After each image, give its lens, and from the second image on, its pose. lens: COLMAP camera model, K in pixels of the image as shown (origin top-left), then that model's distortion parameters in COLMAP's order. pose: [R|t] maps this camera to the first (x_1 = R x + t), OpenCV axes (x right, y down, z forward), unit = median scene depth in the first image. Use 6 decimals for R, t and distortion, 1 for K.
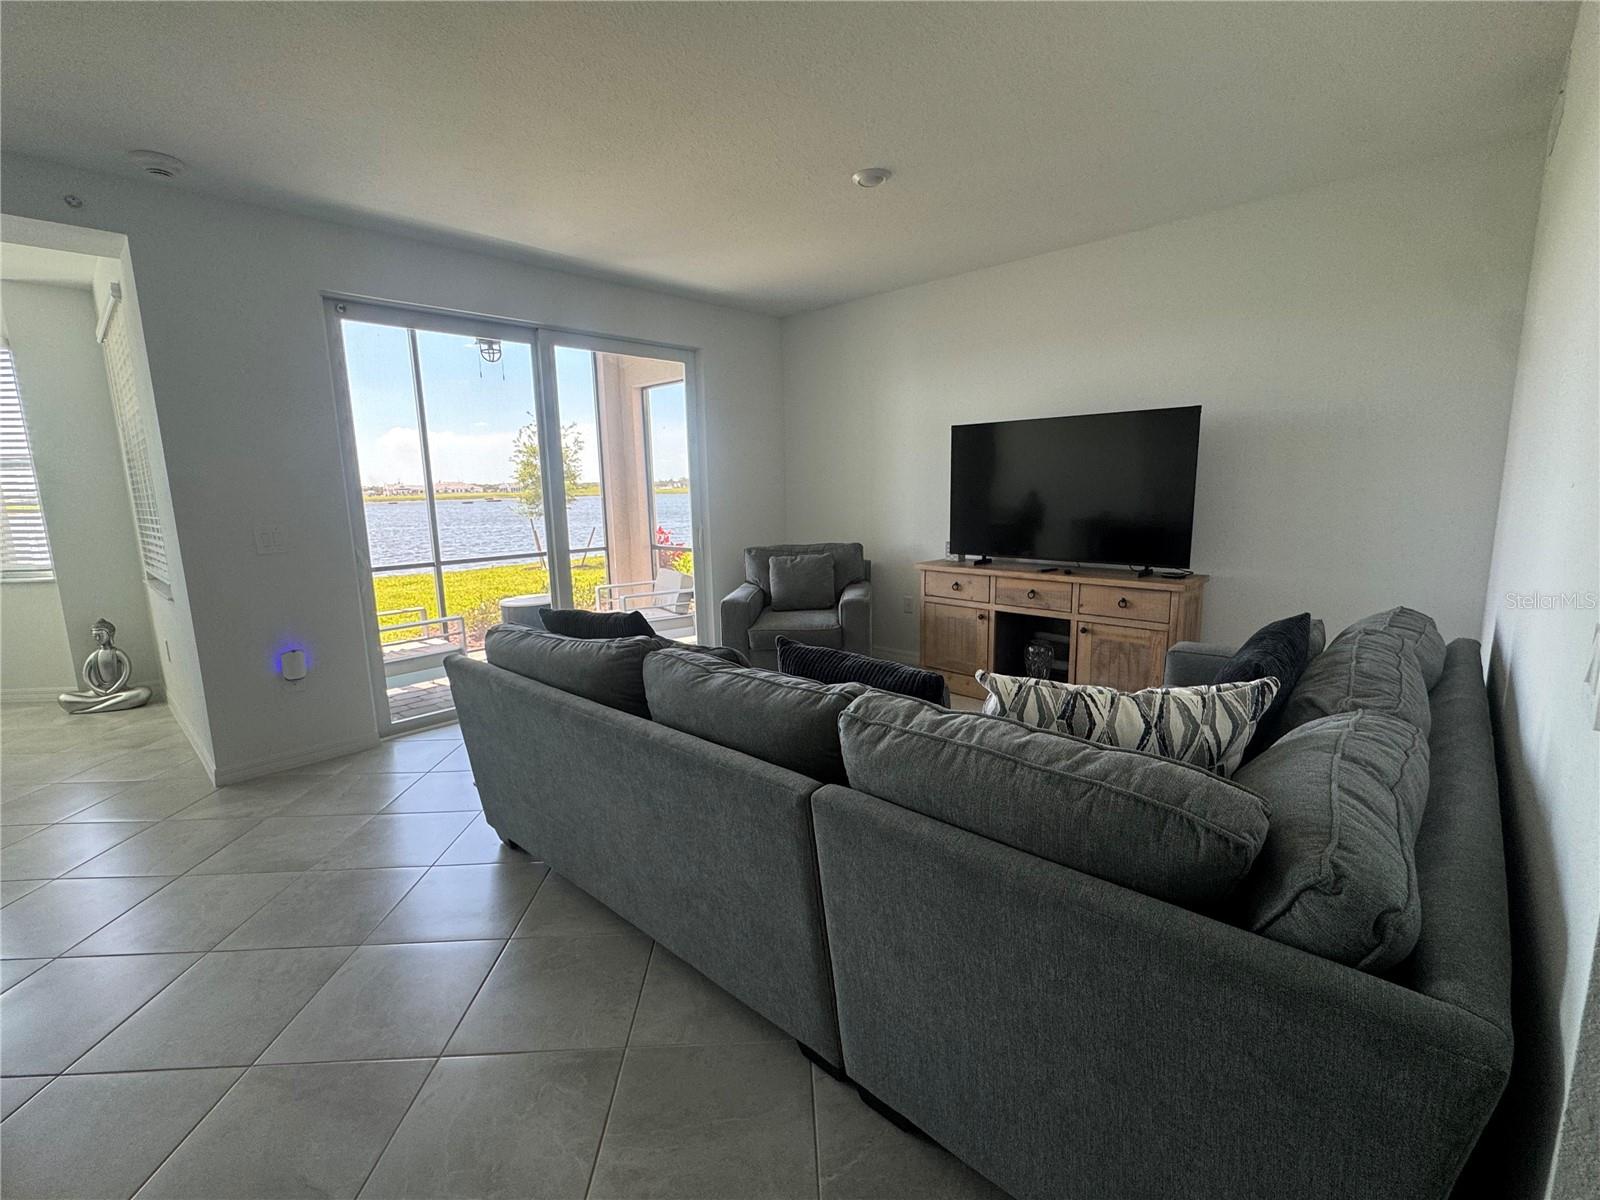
lens RADIAL K [[705.0, 0, 802.3], [0, 705.0, 600.7], [0, 0, 1]] dist [-0.017026, -0.000407]
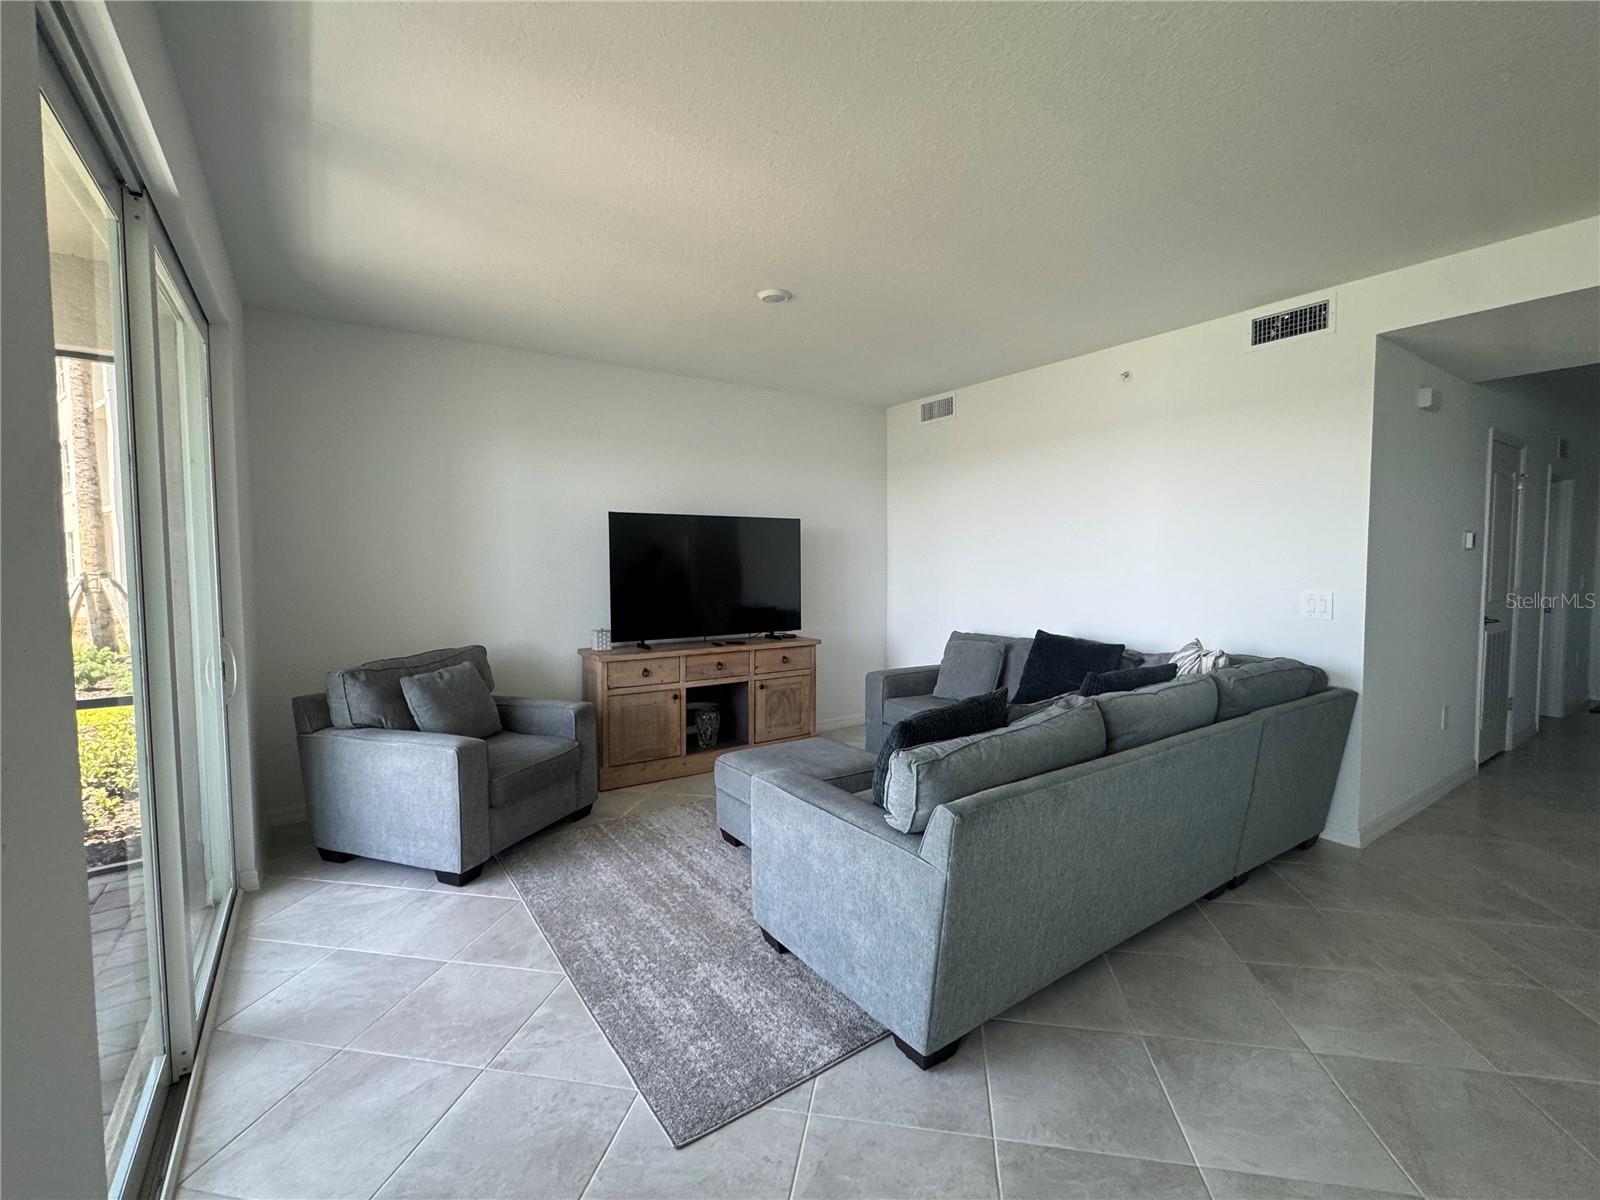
lens RADIAL K [[705.0, 0, 794.7], [0, 705.0, 597.1], [0, 0, 1]] dist [-0.017026, -0.000407]
pose [[0.205652, -0.035404, 0.977984, -0.718846], [0.153288, 0.988175, 0.003539, -0.098770], [-0.966545, 0.149186, 0.208648, 0.586758]]
